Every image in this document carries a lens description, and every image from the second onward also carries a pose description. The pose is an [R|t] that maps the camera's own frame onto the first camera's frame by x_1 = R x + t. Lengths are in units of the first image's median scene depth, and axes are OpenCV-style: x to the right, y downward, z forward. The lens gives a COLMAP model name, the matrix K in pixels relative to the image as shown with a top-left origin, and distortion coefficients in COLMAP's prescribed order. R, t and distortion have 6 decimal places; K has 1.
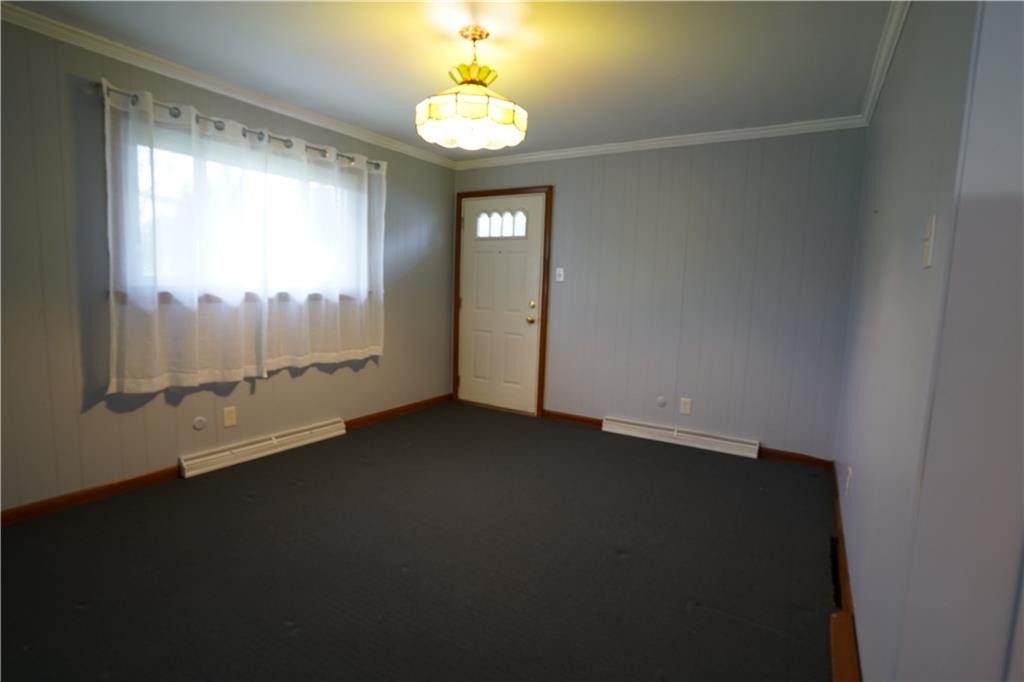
lens RADIAL K [[507.2, 0, 512.0], [0, 507.2, 341.0], [0, 0, 1]] dist [-0.109435, 0.060640]
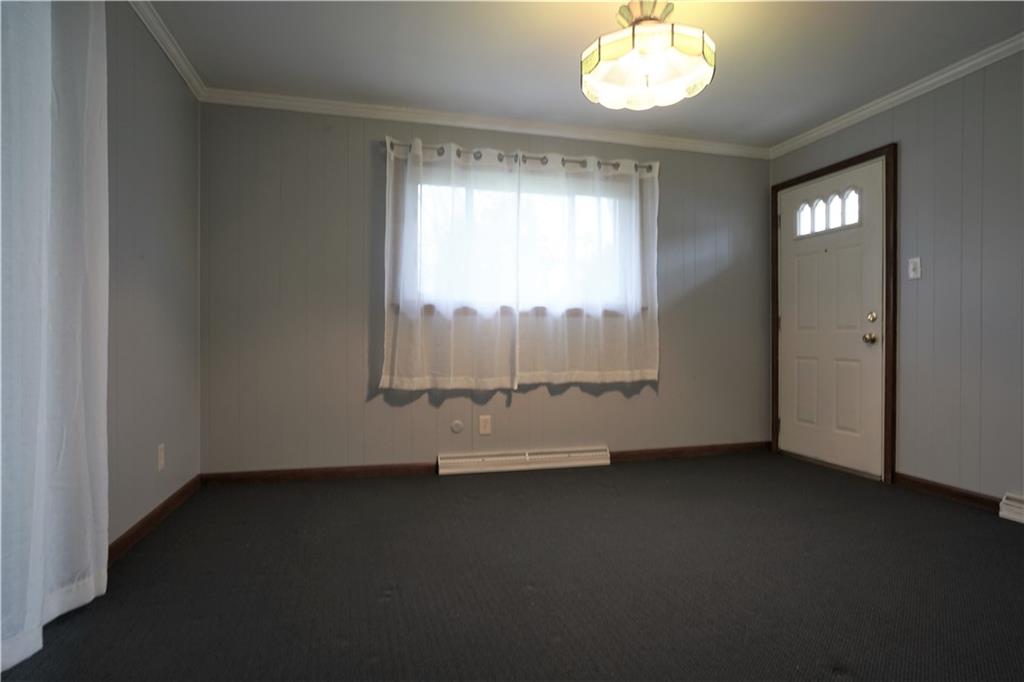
lens RADIAL K [[560.7, 0, 512.0], [0, 560.7, 341.0], [0, 0, 1]] dist [-0.034886, 0.000799]
pose [[0.724287, -0.030648, -0.688817, 0.265263], [-0.054121, 0.993402, -0.101108, 0.085283], [0.687371, 0.110511, 0.717850, 0.150862]]
